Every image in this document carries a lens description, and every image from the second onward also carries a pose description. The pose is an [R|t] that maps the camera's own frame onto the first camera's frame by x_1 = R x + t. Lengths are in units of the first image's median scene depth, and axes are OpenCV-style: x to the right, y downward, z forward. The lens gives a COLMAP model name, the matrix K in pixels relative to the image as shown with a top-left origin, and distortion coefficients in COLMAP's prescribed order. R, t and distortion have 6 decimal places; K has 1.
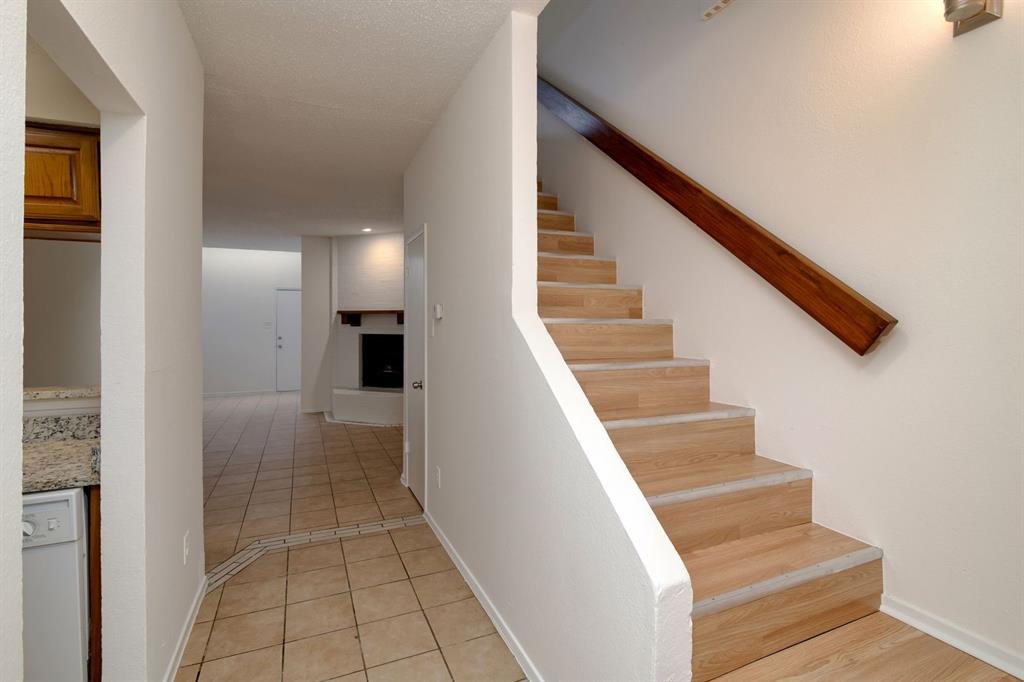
lens RADIAL K [[472.4, 0, 509.8], [0, 472.4, 335.3], [0, 0, 1]] dist [-0.001661, -0.000234]
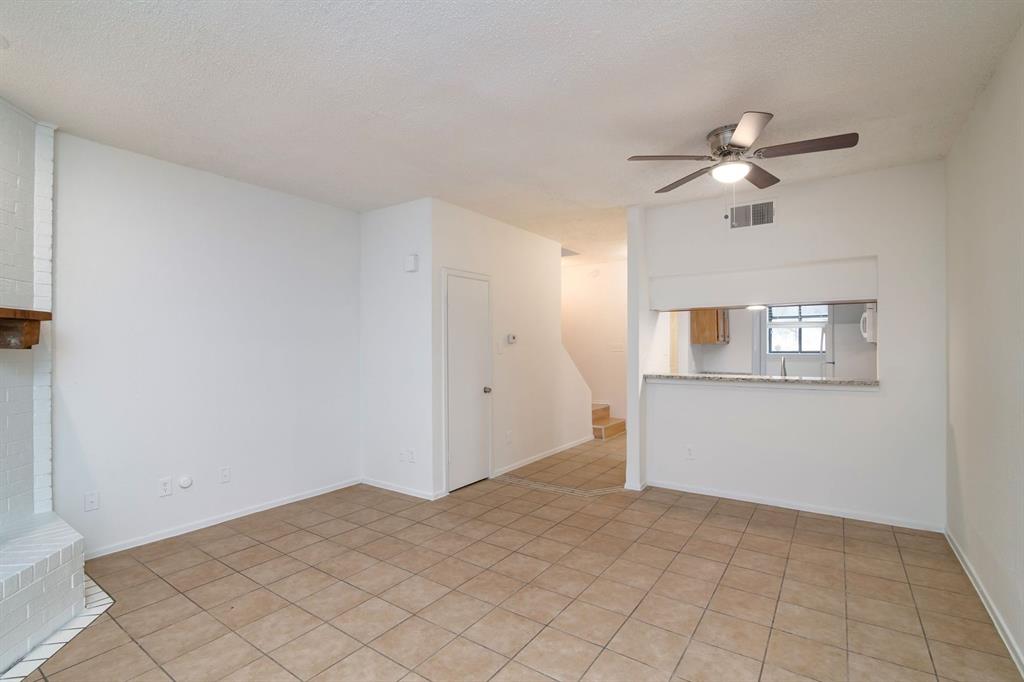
lens RADIAL K [[472.4, 0, 508.9], [0, 472.4, 343.1], [0, 0, 1]] dist [-0.001661, -0.000234]
pose [[-0.521132, 0.004021, 0.853467, -1.946420], [0.021543, 0.999732, 0.008444, -0.054160], [-0.853204, 0.022787, -0.521079, 2.293236]]
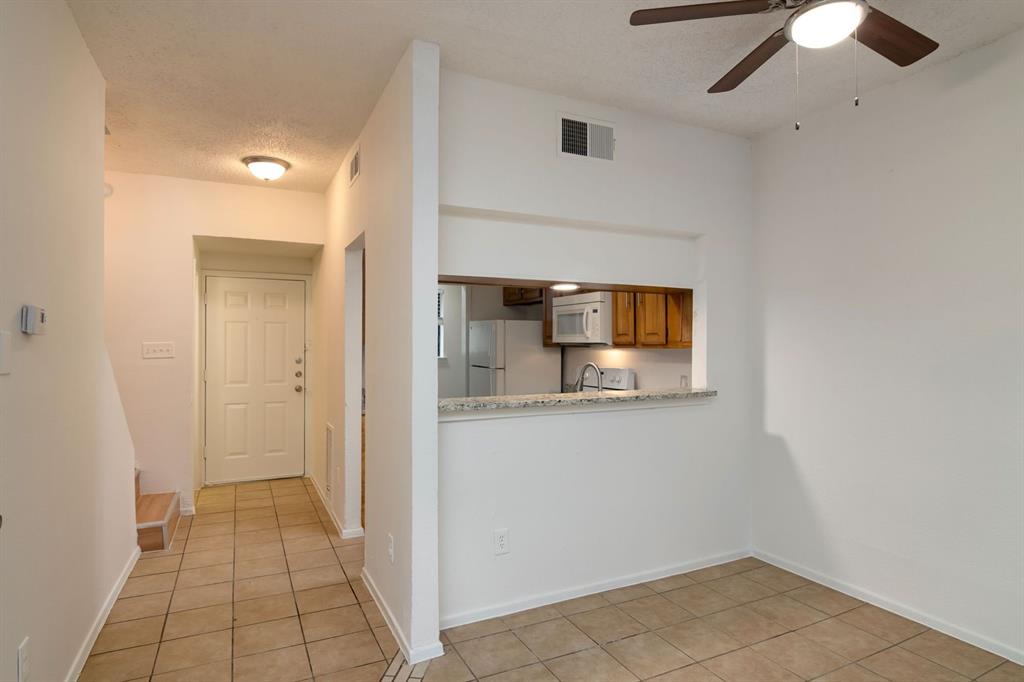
lens RADIAL K [[563.4, 0, 510.2], [0, 563.4, 339.2], [0, 0, 1]] dist [-0.006870, -0.001542]
pose [[-0.999356, -0.000138, -0.035884, -0.773491], [-0.000417, 0.999970, 0.007760, -0.037959], [0.035882, 0.007770, -0.999326, 1.951744]]
